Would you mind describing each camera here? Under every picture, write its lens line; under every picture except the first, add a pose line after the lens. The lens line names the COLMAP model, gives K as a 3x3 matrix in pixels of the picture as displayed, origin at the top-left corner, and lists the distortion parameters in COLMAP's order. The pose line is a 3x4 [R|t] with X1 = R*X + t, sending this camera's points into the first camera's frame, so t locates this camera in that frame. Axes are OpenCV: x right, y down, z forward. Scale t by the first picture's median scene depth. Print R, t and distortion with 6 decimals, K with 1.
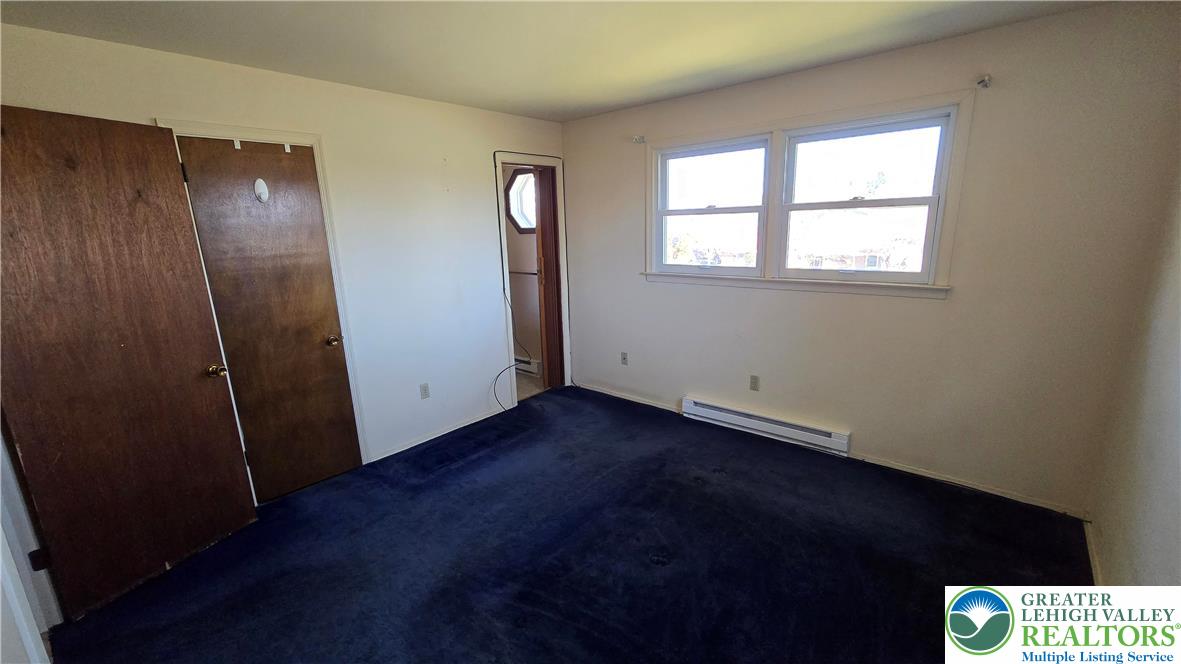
lens RADIAL K [[484.4, 0, 593.4], [0, 484.4, 337.1], [0, 0, 1]] dist [0.002585, 0.000349]
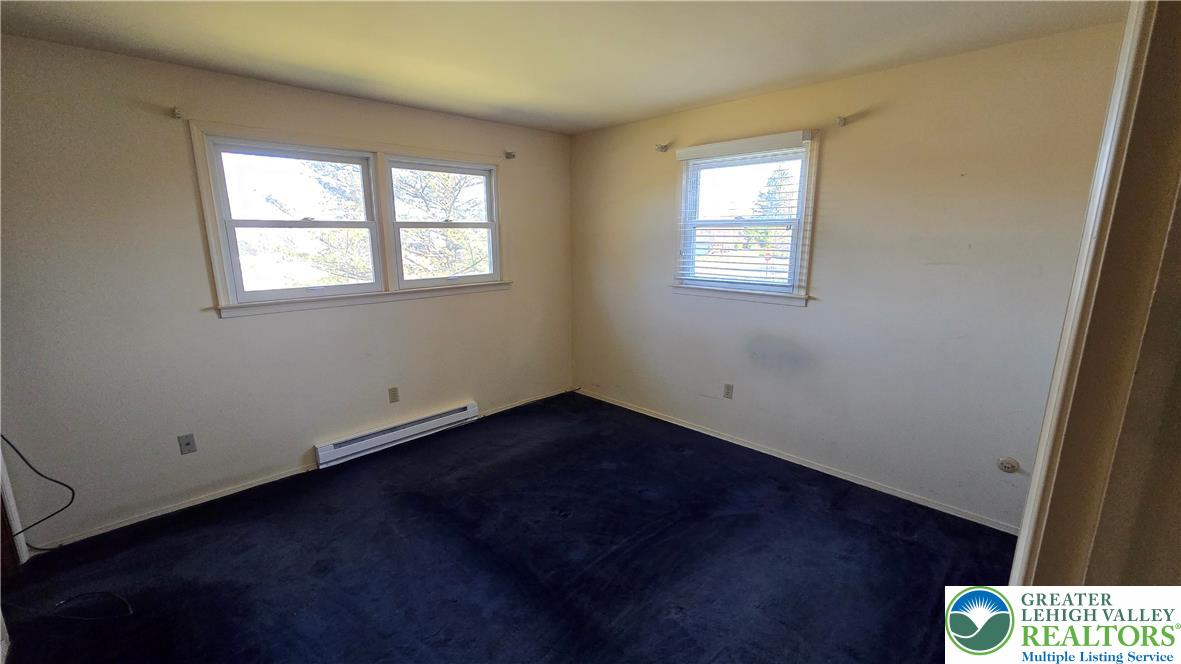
lens RADIAL K [[484.4, 0, 593.4], [0, 484.4, 337.1], [0, 0, 1]] dist [0.002585, 0.000349]
pose [[0.070857, -0.176229, 0.981796, -0.661689], [0.230174, 0.960595, 0.155812, -0.090187], [-0.970566, 0.214944, 0.108628, 0.489888]]
